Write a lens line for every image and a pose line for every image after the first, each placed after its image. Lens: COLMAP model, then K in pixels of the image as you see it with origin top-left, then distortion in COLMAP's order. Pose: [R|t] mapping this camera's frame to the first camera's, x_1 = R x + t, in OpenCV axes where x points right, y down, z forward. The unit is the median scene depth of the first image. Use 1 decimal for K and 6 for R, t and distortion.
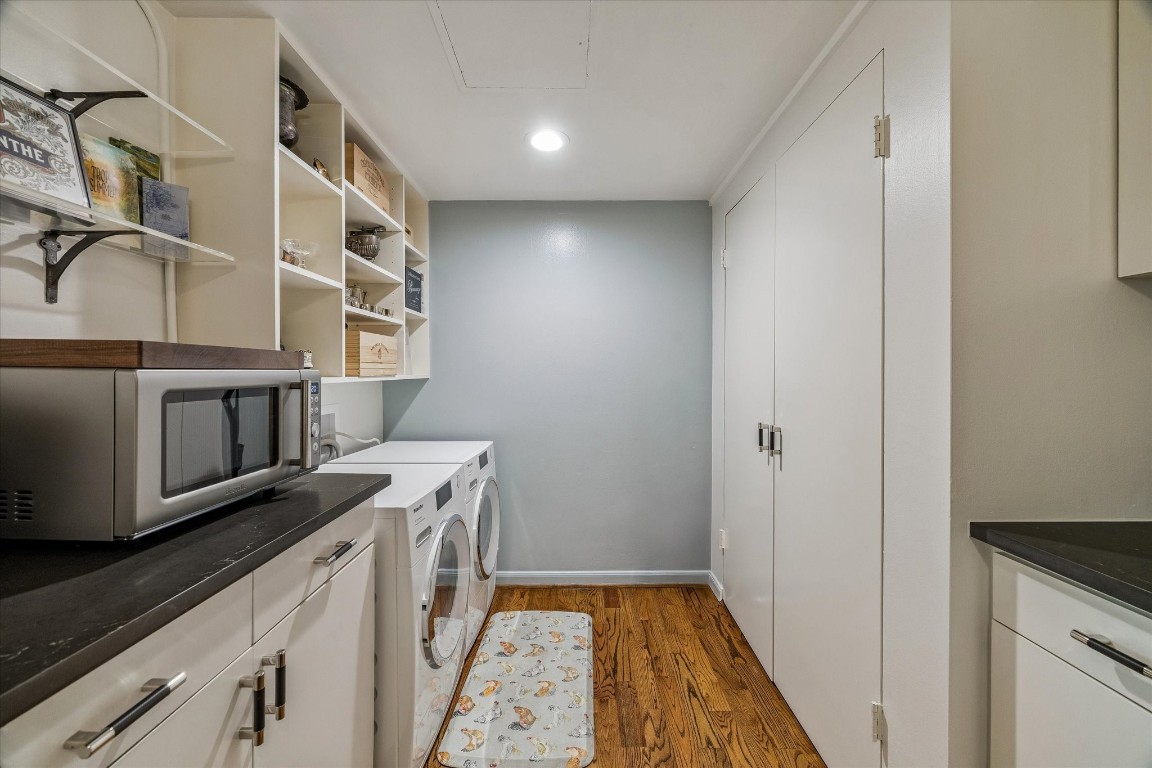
lens RADIAL K [[443.0, 0, 576.9], [0, 443.0, 377.3], [0, 0, 1]] dist [-0.001219, 0.000709]
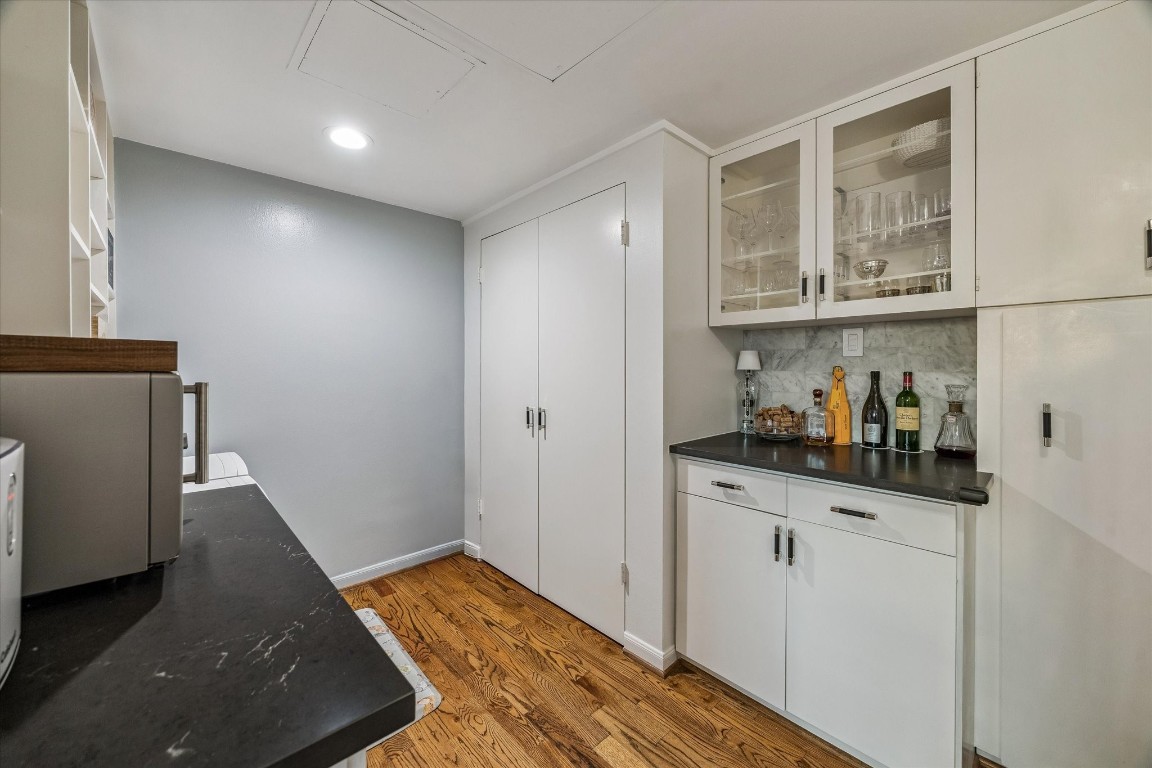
lens RADIAL K [[443.0, 0, 576.9], [0, 443.0, 377.3], [0, 0, 1]] dist [-0.001219, 0.000709]
pose [[0.730392, -0.017765, 0.682797, -0.391572], [0.010357, 0.999835, 0.014935, -0.005526], [-0.682950, -0.003837, 0.730455, -0.083759]]
